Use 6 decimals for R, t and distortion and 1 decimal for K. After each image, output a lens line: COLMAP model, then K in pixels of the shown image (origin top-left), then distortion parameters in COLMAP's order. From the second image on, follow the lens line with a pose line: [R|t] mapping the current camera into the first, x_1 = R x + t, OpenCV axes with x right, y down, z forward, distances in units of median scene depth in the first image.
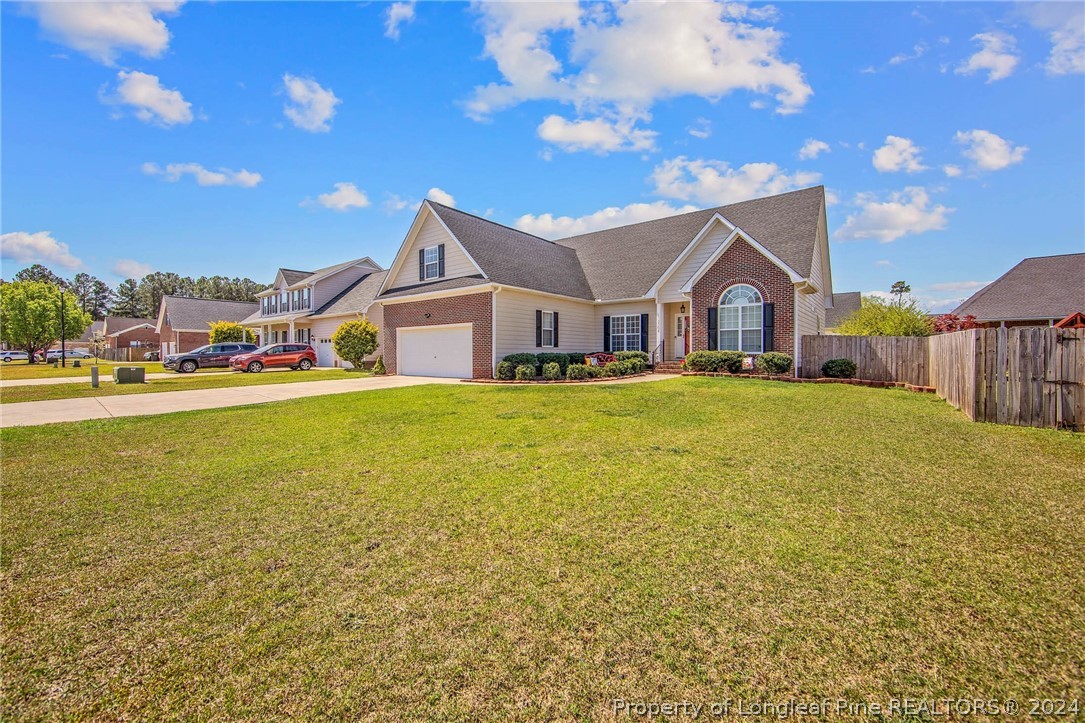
lens RADIAL K [[433.4, 0, 538.9], [0, 433.4, 356.7], [0, 0, 1]] dist [-0.010442, 0.000174]
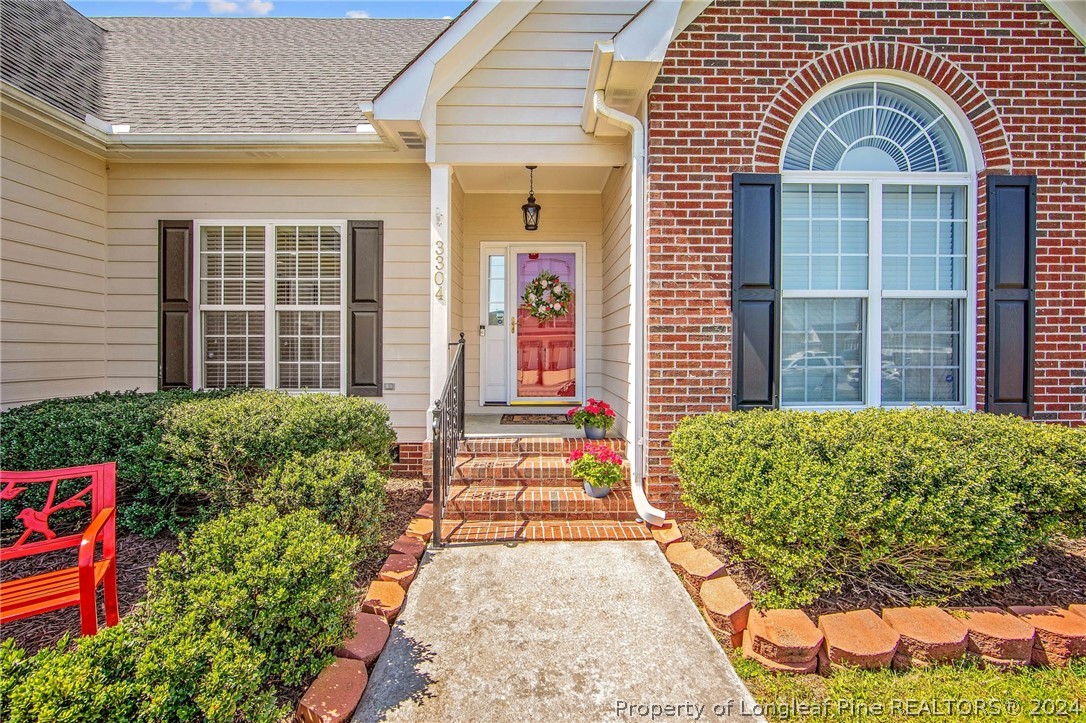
lens RADIAL K [[433.8, 0, 541.0], [0, 433.8, 360.1], [0, 0, 1]] dist [-0.010442, 0.000174]
pose [[0.769249, 0.001311, 0.638948, 0.166961], [0.000187, 0.999997, -0.002277, -0.024781], [-0.638949, 0.001871, 0.769247, 0.752718]]
